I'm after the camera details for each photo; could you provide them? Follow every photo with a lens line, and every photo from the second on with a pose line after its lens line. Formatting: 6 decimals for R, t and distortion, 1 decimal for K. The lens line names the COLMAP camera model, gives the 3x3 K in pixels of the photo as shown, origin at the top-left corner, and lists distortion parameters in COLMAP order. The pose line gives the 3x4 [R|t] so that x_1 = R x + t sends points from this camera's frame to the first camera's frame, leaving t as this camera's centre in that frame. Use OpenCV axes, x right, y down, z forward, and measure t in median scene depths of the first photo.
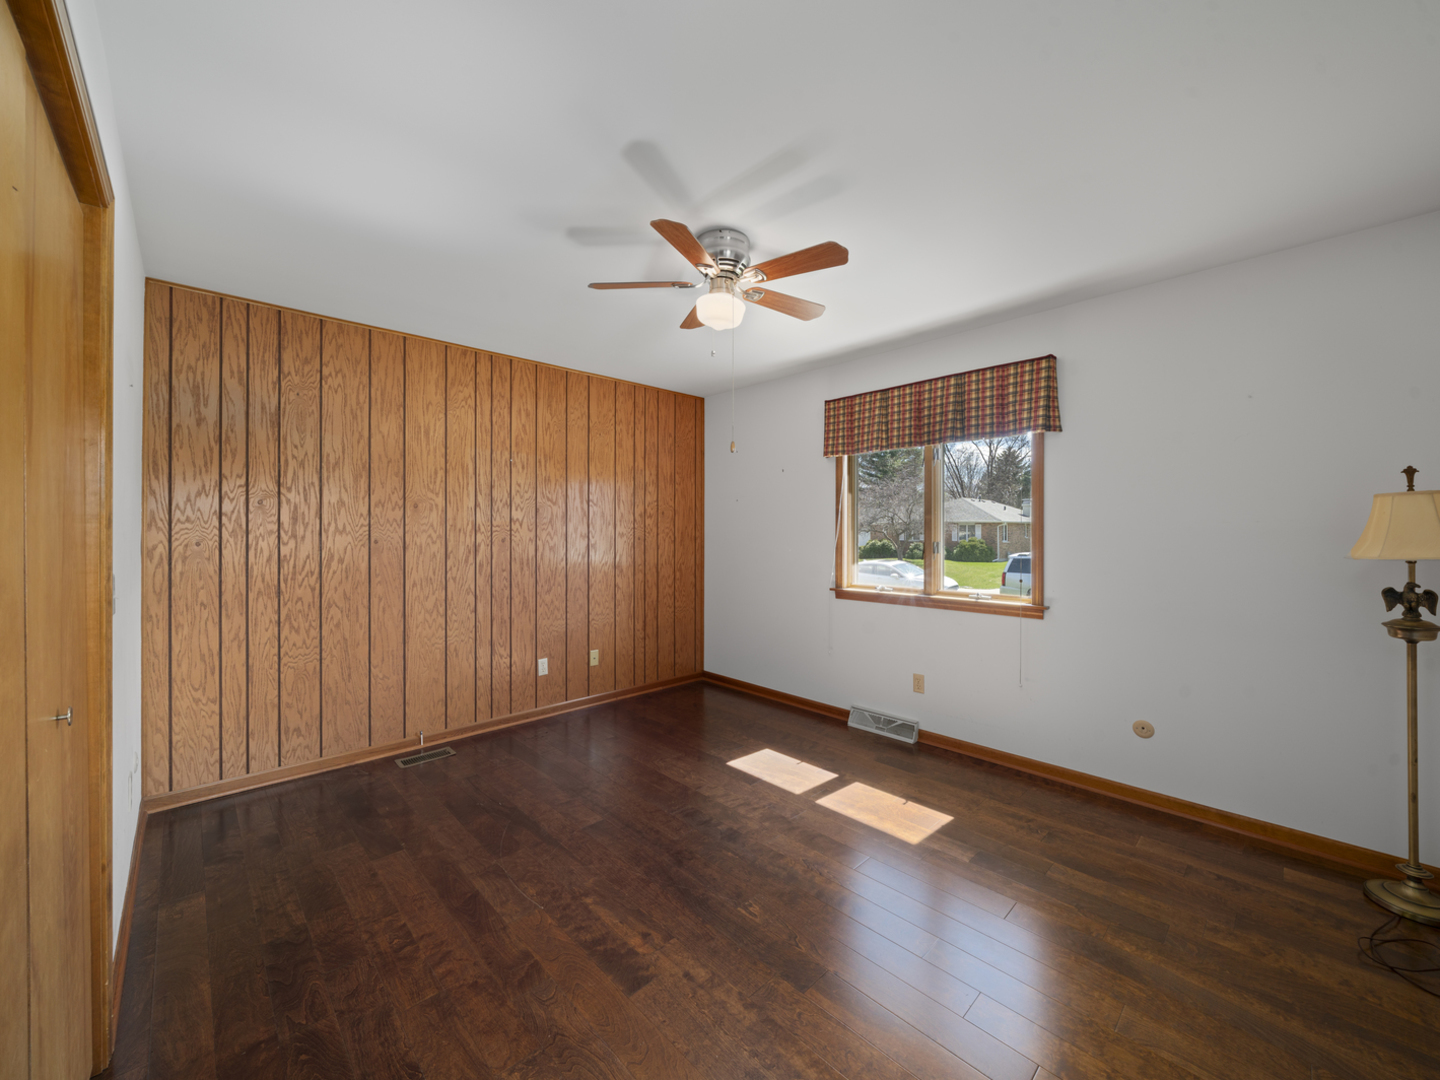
lens RADIAL K [[557.9, 0, 711.1], [0, 557.9, 530.4], [0, 0, 1]] dist [-0.006246, -0.000212]
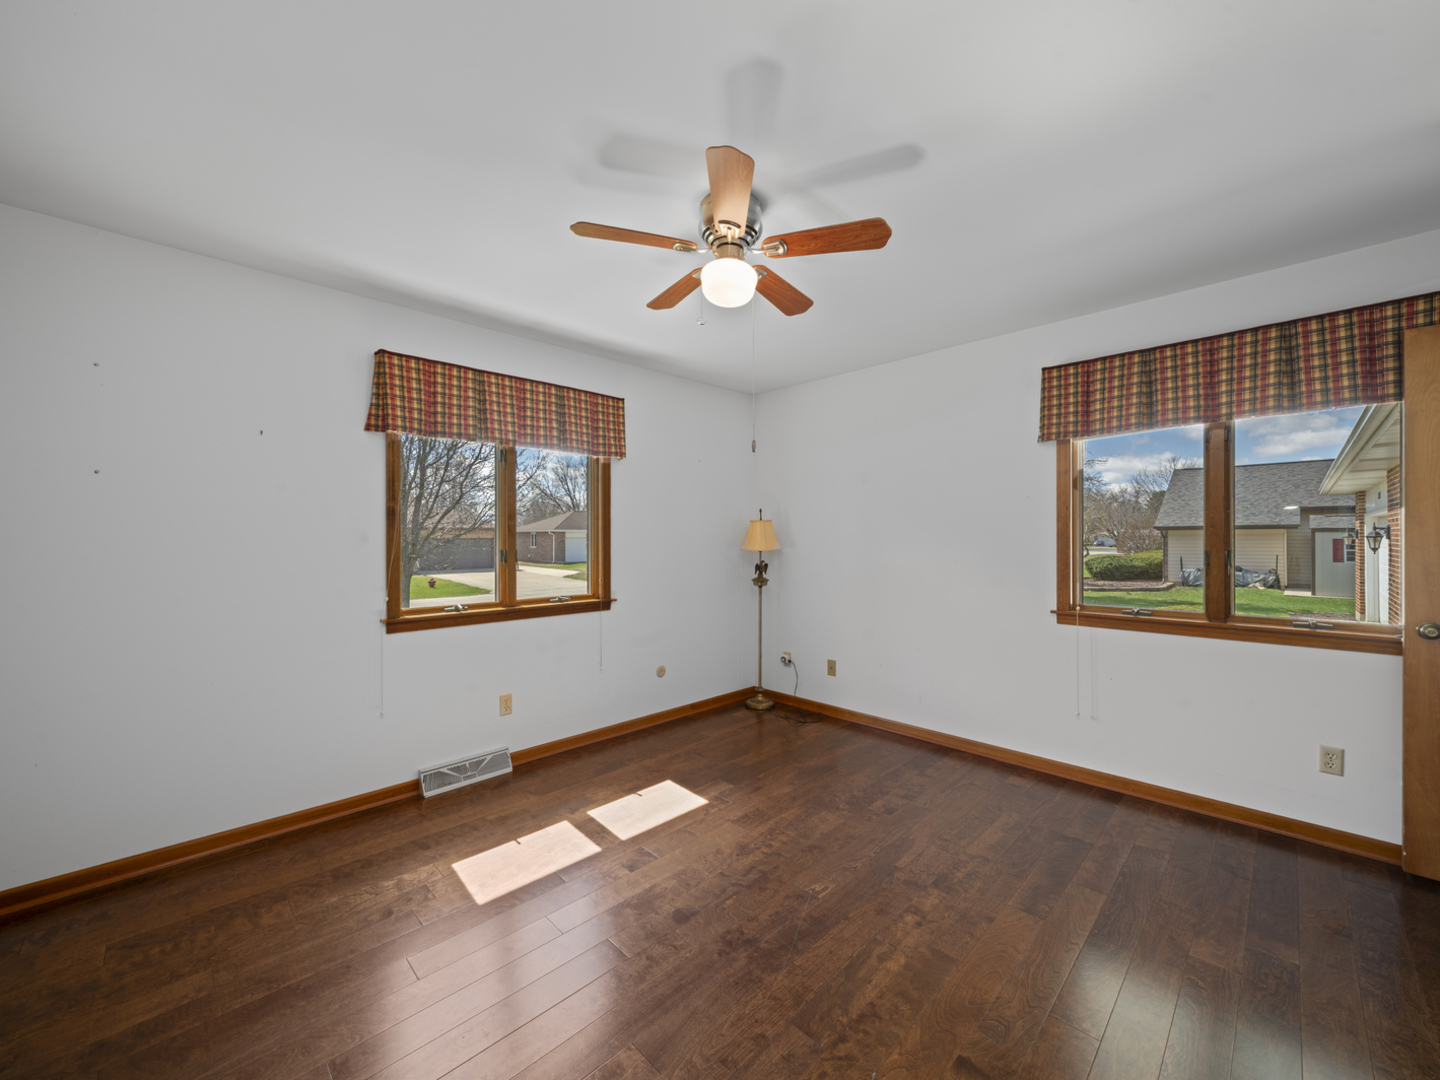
lens RADIAL K [[561.2, 0, 720.0], [0, 561.2, 540.0], [0, 0, 1]] dist [-0.001560, -0.000138]
pose [[-0.016951, -0.002648, 0.999853, -0.678979], [0.001607, 0.999995, 0.002676, 0.003085], [-0.999855, 0.001652, -0.016947, 0.815884]]
